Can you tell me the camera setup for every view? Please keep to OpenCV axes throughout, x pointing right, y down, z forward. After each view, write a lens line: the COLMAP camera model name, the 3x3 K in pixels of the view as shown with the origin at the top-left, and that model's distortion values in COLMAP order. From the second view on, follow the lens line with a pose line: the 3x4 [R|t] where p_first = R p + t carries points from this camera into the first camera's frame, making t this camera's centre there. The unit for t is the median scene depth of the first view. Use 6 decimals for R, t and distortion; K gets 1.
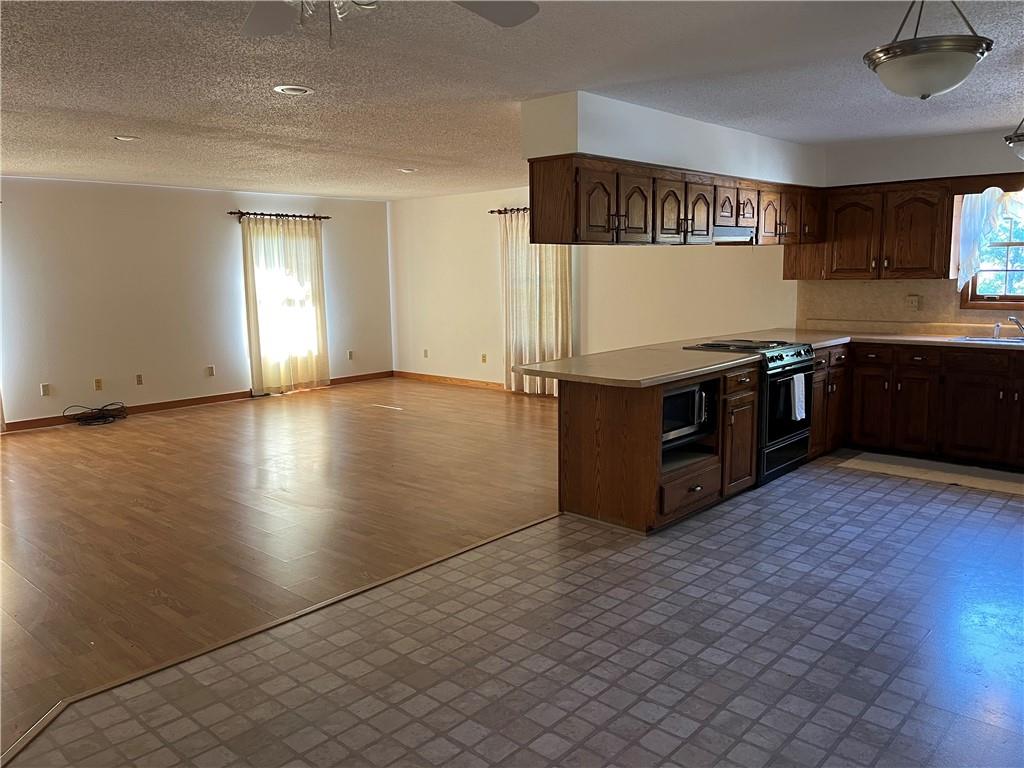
lens RADIAL K [[777.0, 0, 510.0], [0, 777.0, 384.9], [0, 0, 1]] dist [-0.003663, -0.007686]
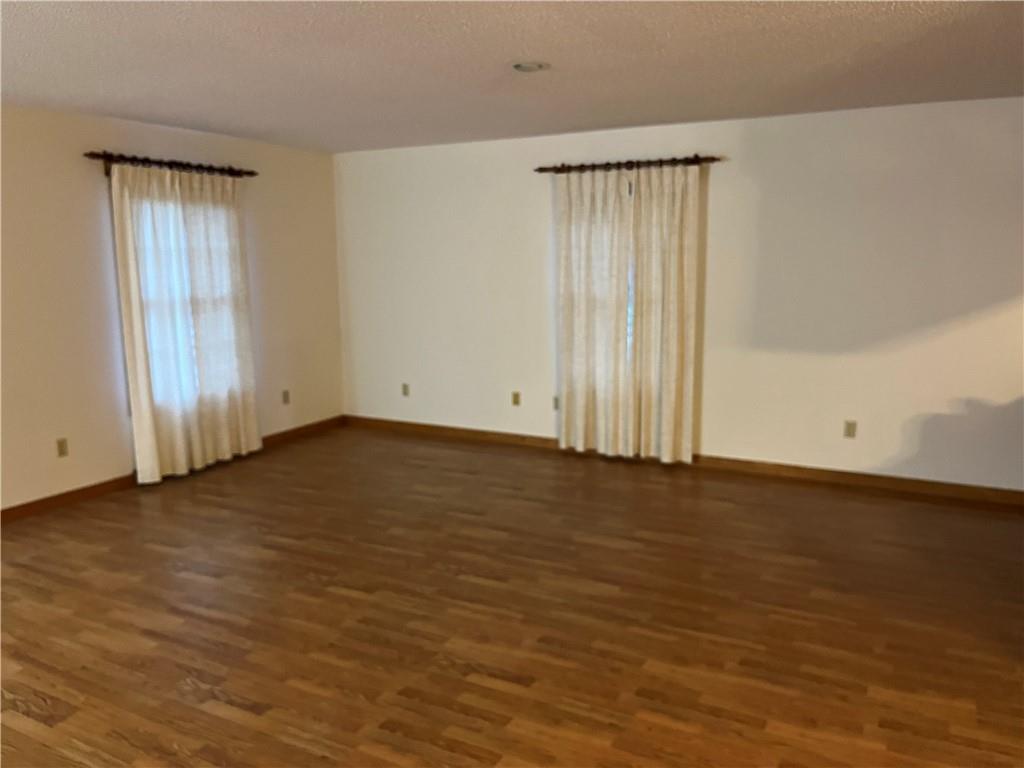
lens RADIAL K [[777.0, 0, 513.3], [0, 777.0, 384.7], [0, 0, 1]] dist [-0.003663, -0.007686]
pose [[0.971666, -0.035237, 0.233718, -0.160190], [0.030476, 0.999248, 0.023952, -0.053030], [-0.234387, -0.016151, 0.972009, 0.320049]]
